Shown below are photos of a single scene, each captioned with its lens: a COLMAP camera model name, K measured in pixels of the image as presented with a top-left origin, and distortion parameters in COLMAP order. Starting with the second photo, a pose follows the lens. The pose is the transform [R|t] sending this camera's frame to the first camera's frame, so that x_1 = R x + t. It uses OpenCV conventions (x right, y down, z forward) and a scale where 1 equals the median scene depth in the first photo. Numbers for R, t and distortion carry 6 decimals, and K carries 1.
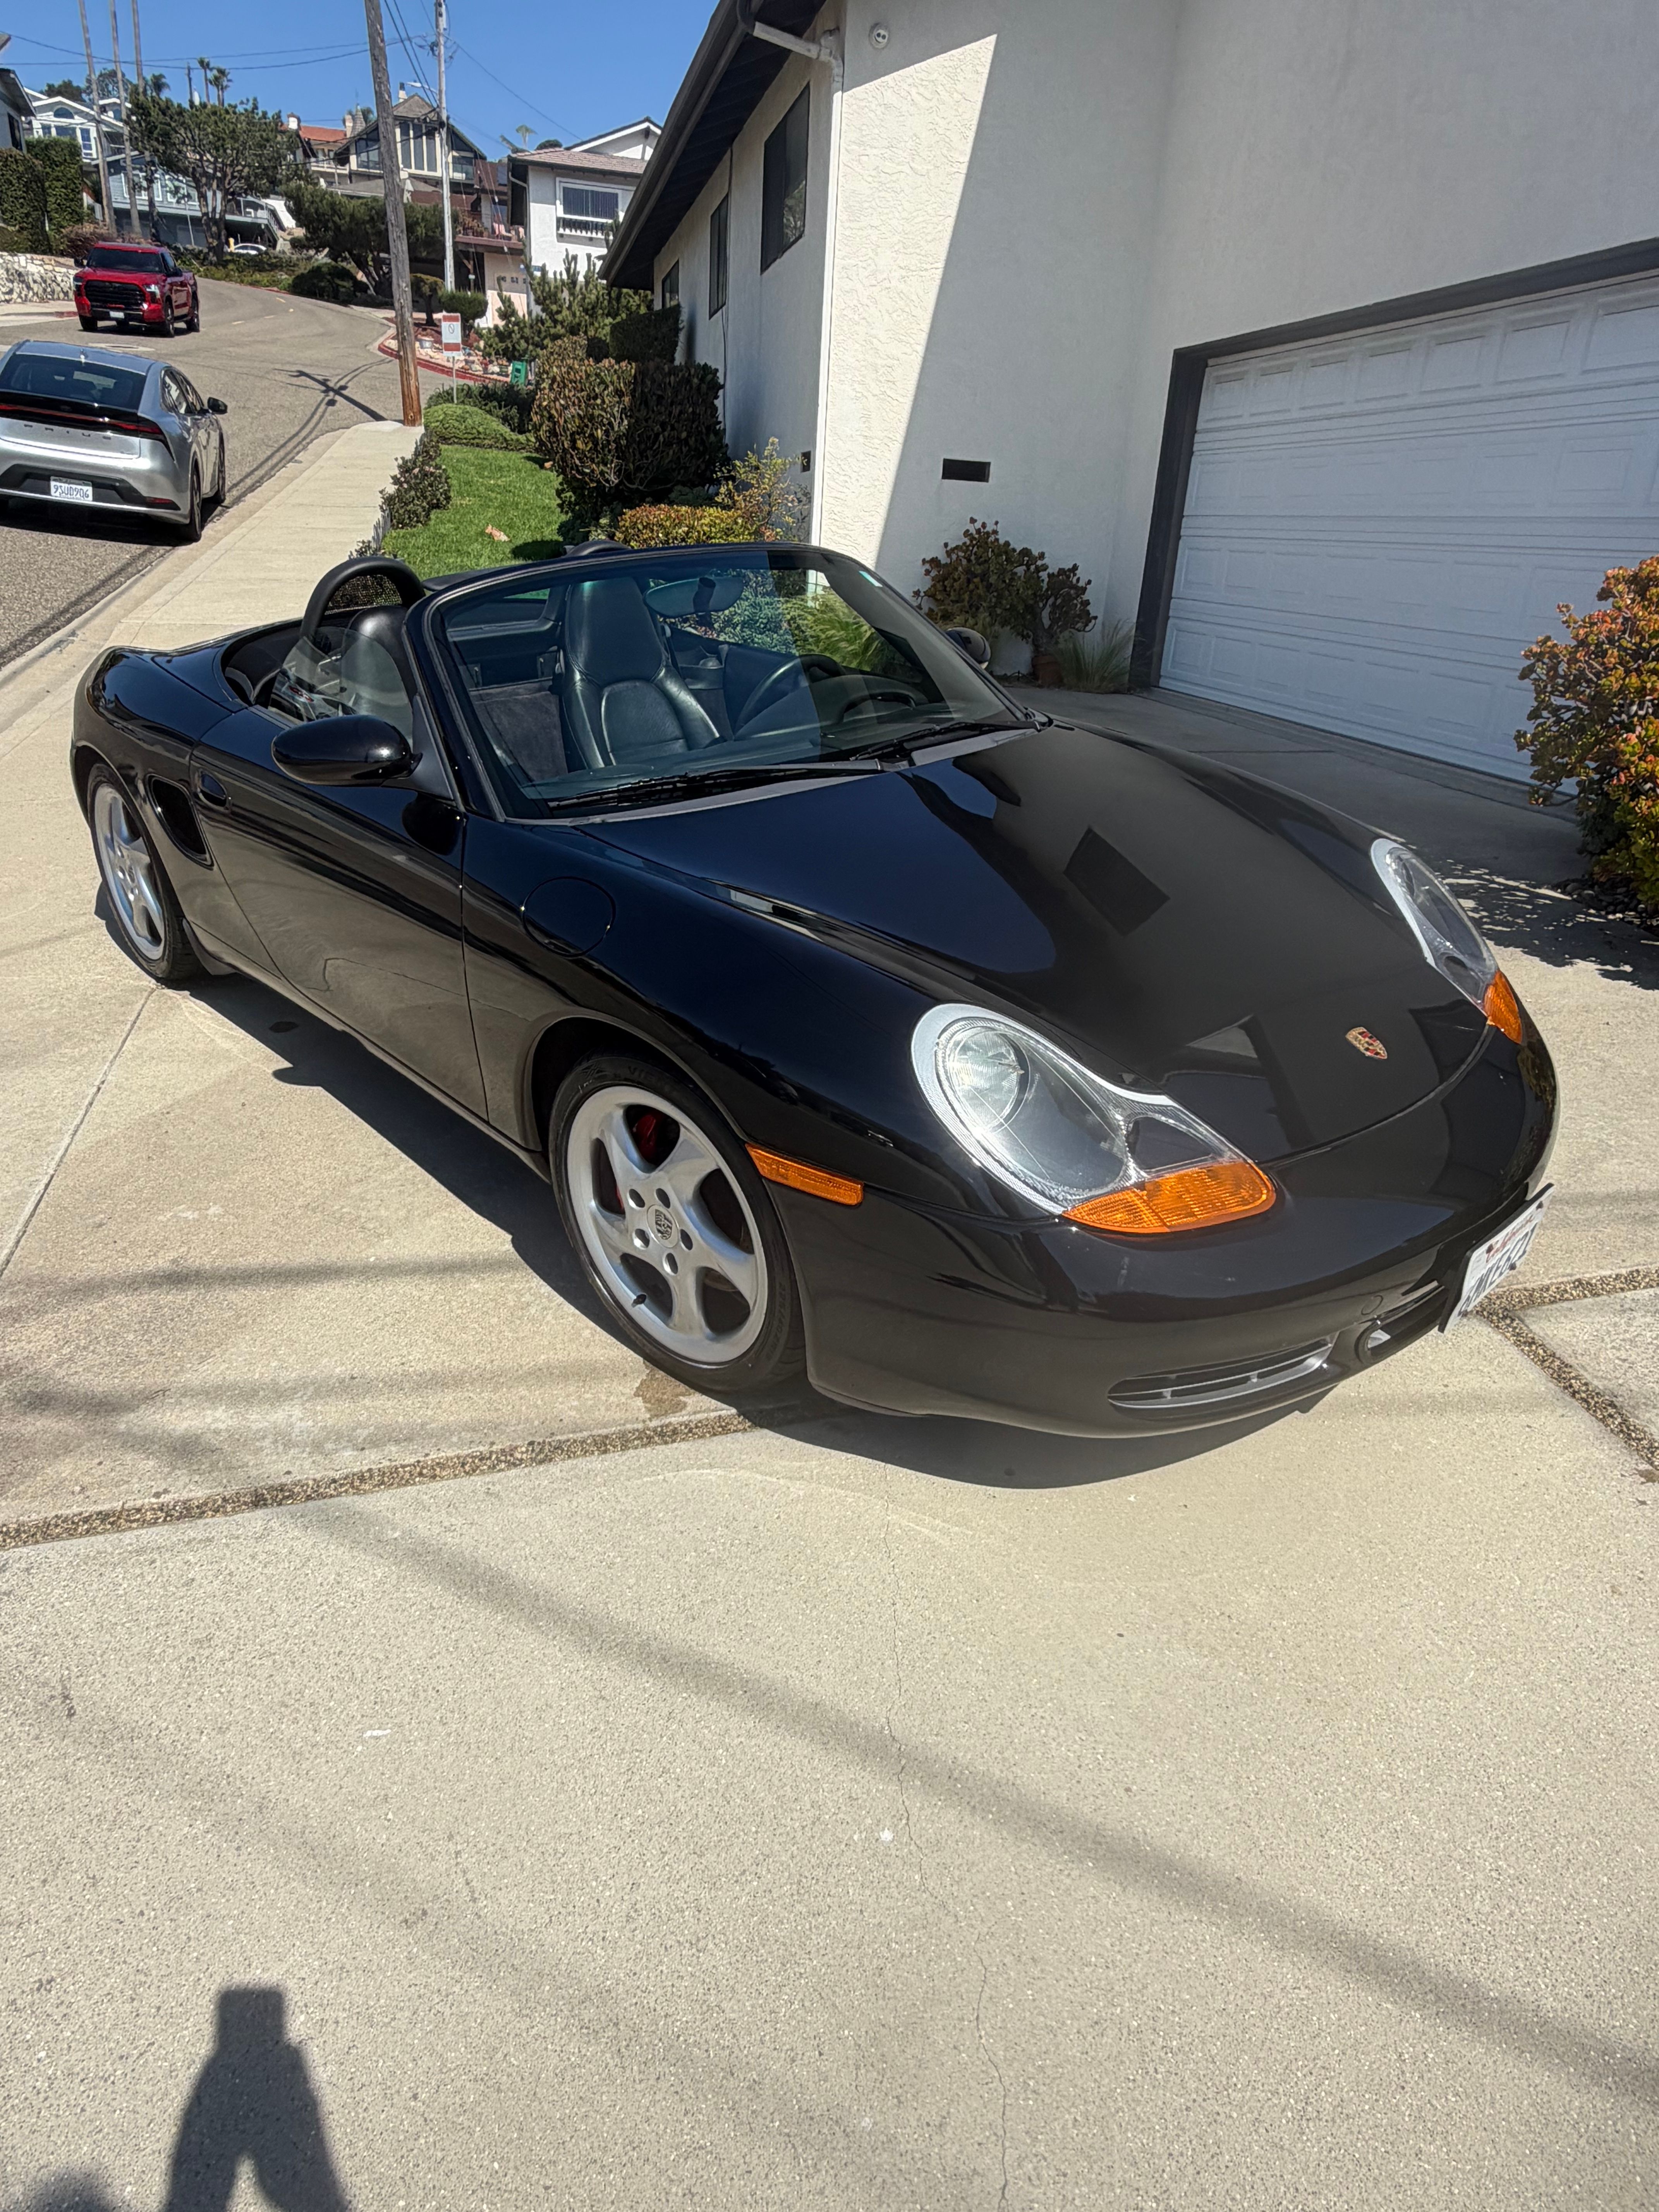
lens RADIAL K [[1364.1, 0, 839.0], [0, 1364.1, 1107.7], [0, 0, 1]] dist [-0.003215, 0.003927]
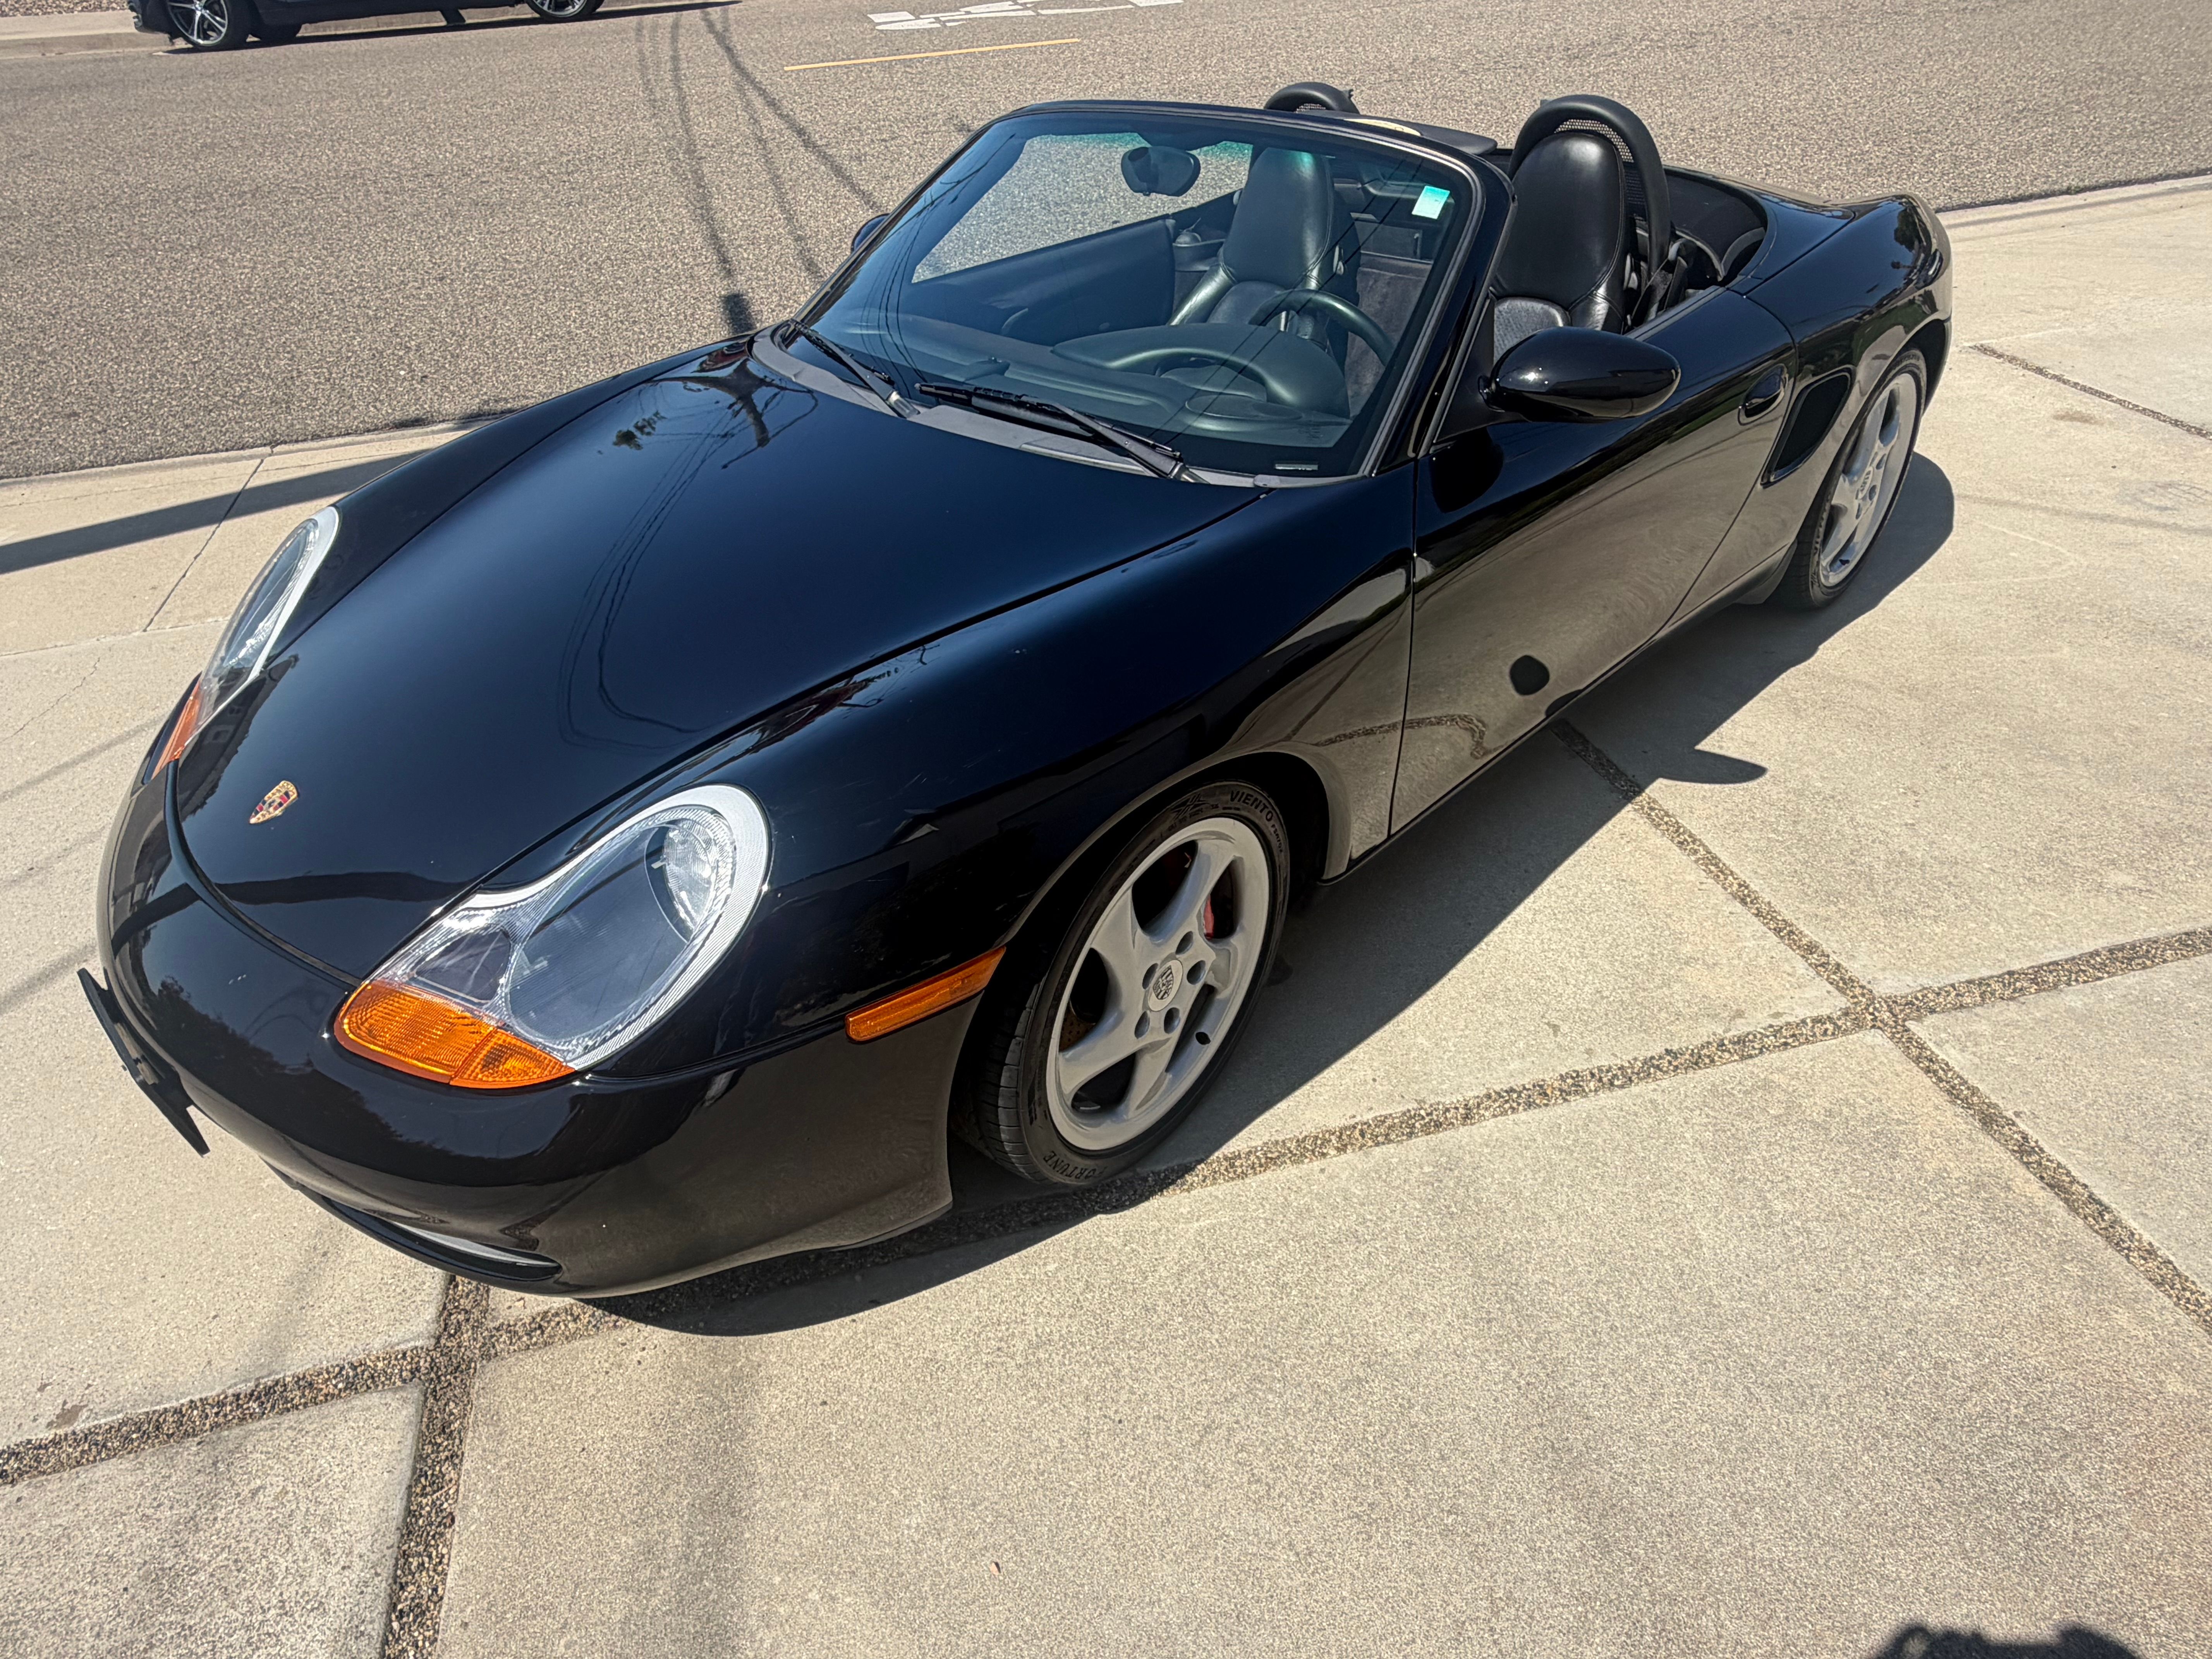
lens RADIAL K [[1298.5, 0, 1089.5], [0, 1298.5, 834.2], [0, 0, 1]] dist [-0.000171, 0.000596]
pose [[0.016610, 0.574594, -0.818270, 0.850516], [-0.417695, 0.747538, 0.516447, -0.522644], [0.908435, 0.333209, 0.252422, 1.019384]]
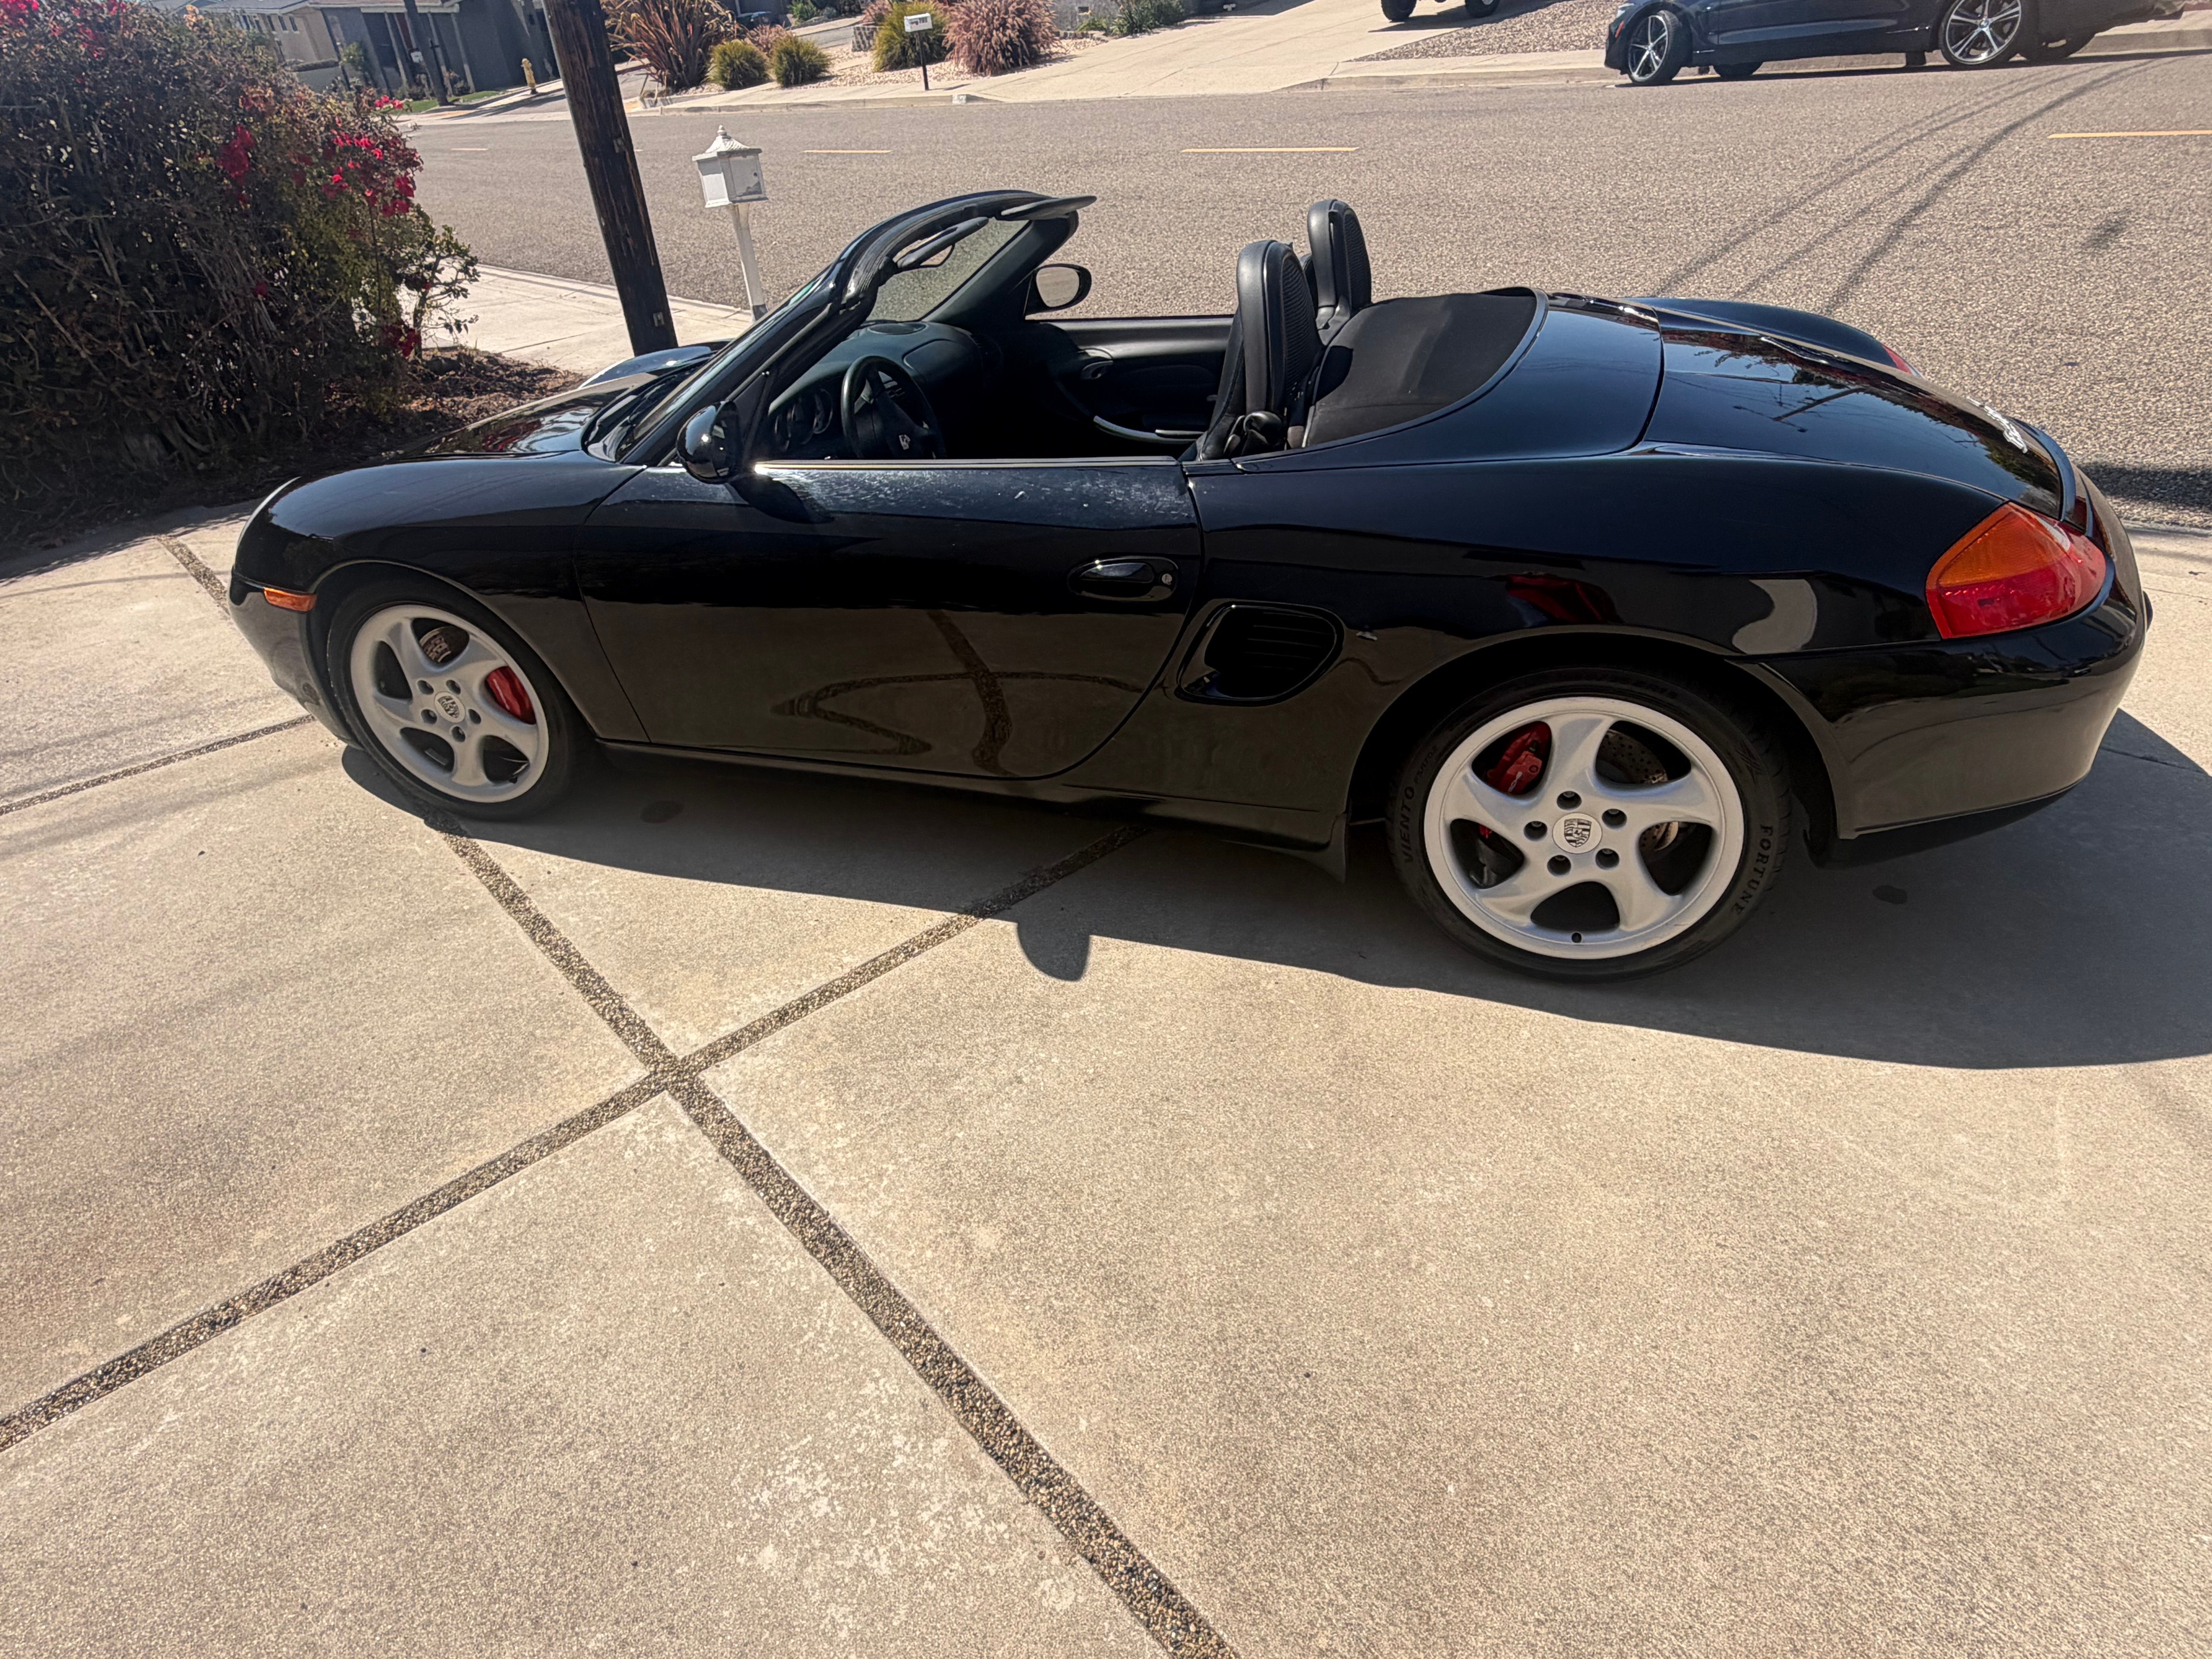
lens RADIAL K [[1298.5, 0, 1081.9], [0, 1298.5, 844.9], [0, 0, 1]] dist [-0.000171, 0.000596]
pose [[-0.886697, 0.281115, -0.367073, 0.301269], [-0.160337, 0.557700, 0.814410, -1.062248], [0.433659, 0.780990, -0.449438, 2.086348]]
